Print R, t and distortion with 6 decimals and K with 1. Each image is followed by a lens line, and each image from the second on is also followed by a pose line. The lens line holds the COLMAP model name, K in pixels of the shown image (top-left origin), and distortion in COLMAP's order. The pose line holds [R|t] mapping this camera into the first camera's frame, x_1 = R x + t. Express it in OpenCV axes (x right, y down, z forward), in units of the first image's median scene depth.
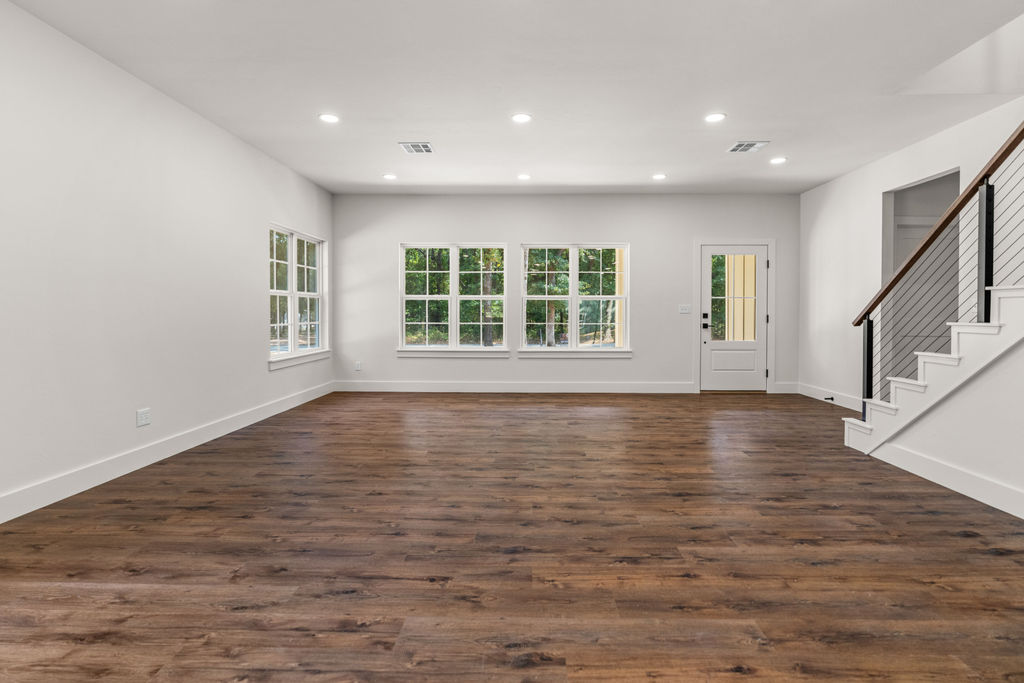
lens RADIAL K [[471.2, 0, 512.8], [0, 471.2, 318.9], [0, 0, 1]] dist [-0.016949, 0.007876]
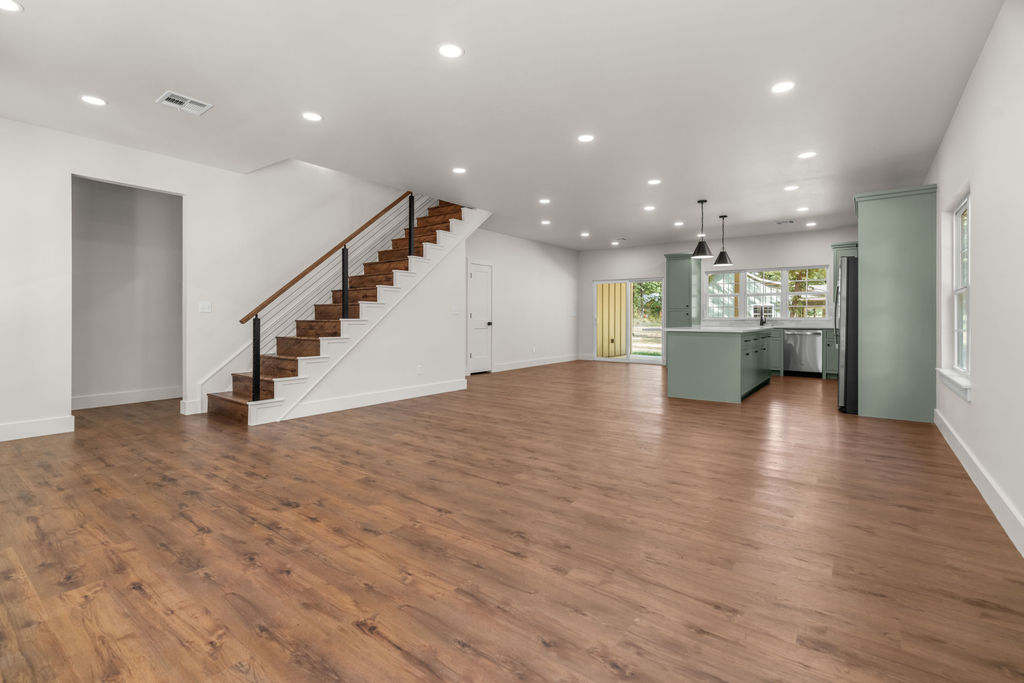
lens RADIAL K [[471.2, 0, 512.8], [0, 471.2, 318.9], [0, 0, 1]] dist [-0.016949, 0.007876]
pose [[-0.809744, -0.006687, 0.586745, -0.664484], [0.000324, 0.999930, 0.011843, -0.013718], [-0.586783, 0.009780, -0.809685, 2.043989]]
